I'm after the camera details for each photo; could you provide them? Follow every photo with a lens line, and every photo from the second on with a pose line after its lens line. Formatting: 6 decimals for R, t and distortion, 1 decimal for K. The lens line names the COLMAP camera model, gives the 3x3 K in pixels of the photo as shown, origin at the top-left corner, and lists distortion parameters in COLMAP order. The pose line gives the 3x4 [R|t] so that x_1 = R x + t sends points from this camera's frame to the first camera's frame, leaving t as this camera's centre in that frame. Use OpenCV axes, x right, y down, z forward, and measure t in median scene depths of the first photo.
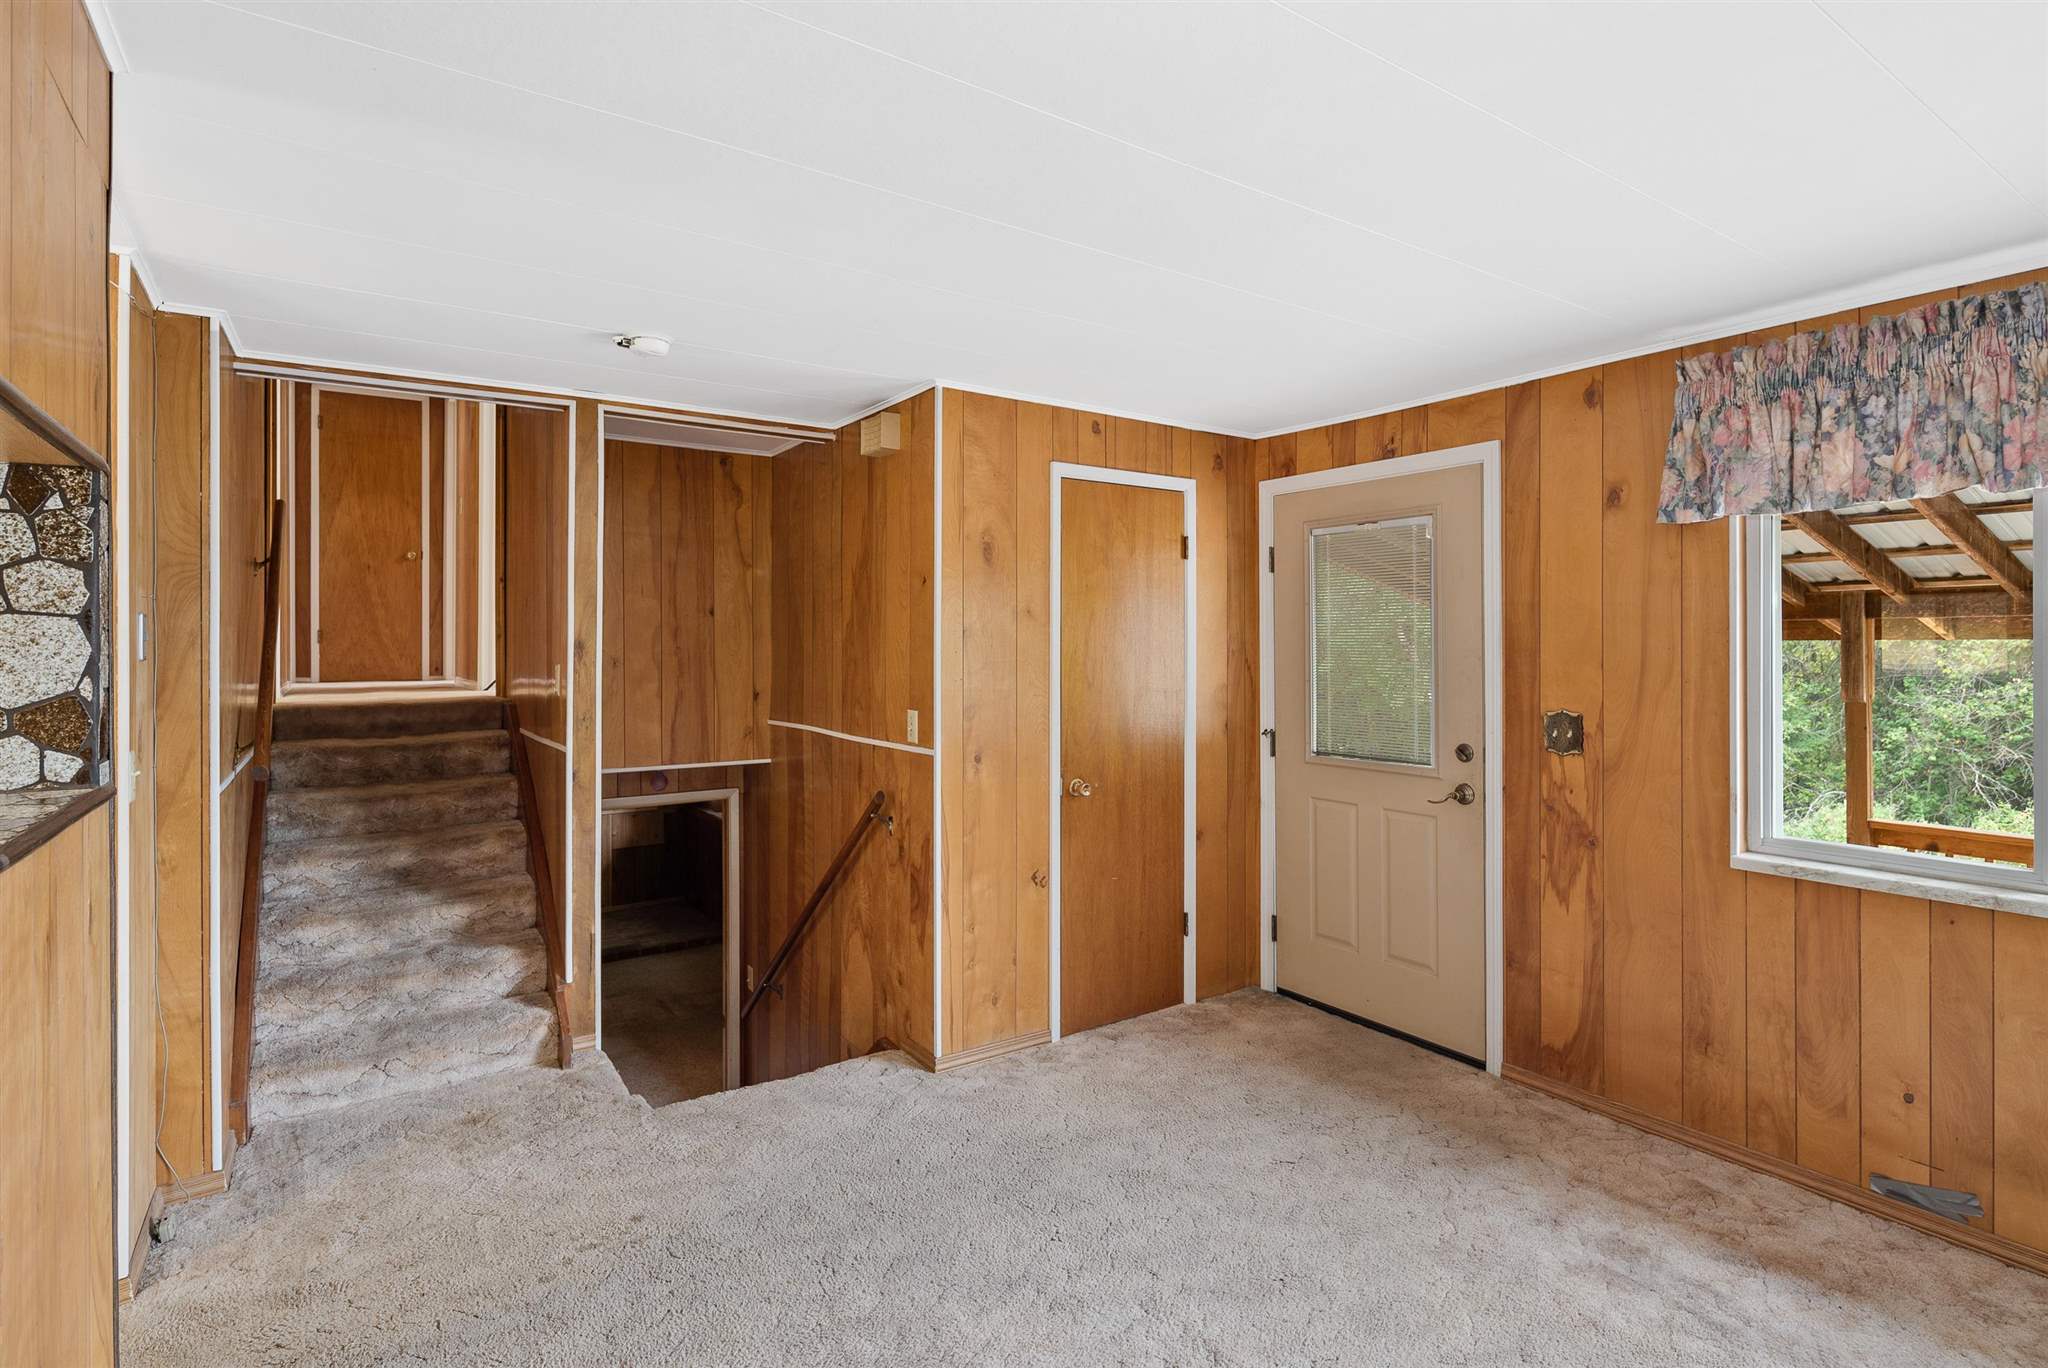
lens RADIAL K [[1031.3, 0, 1032.5], [0, 1031.3, 637.1], [0, 0, 1]] dist [0.001274, 0.000004]
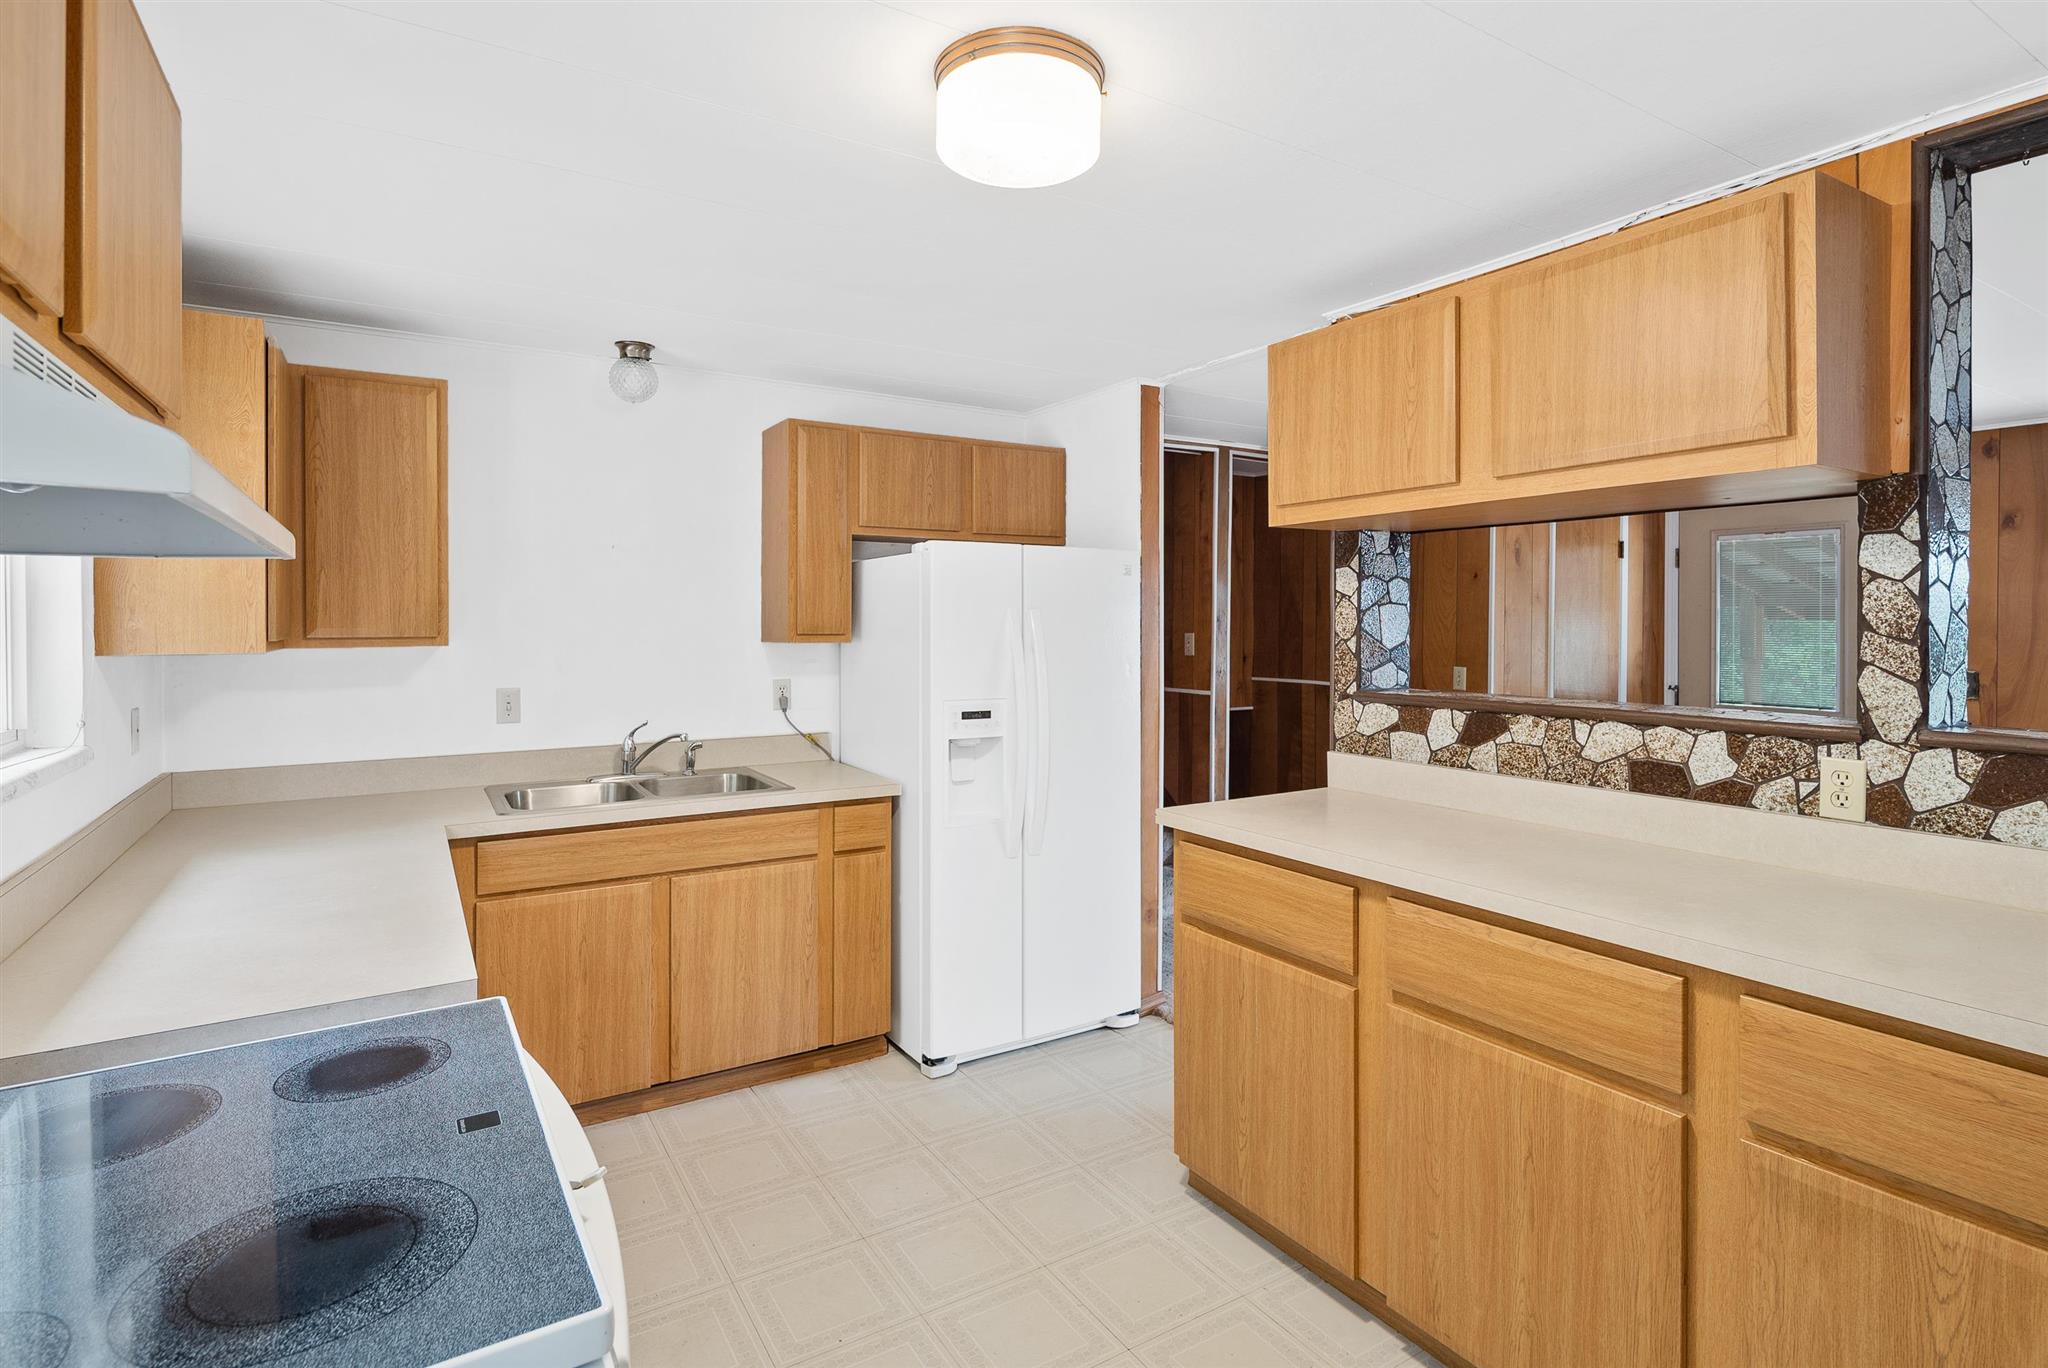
lens RADIAL K [[1023.1, 0, 1031.0], [0, 1023.1, 616.9], [0, 0, 1]] dist [-0.001685, -0.000599]
pose [[0.998938, 0.004155, -0.045888, -0.626998], [-0.003989, 0.999985, 0.003713, -0.000777], [0.045903, -0.003526, 0.998940, -0.416434]]
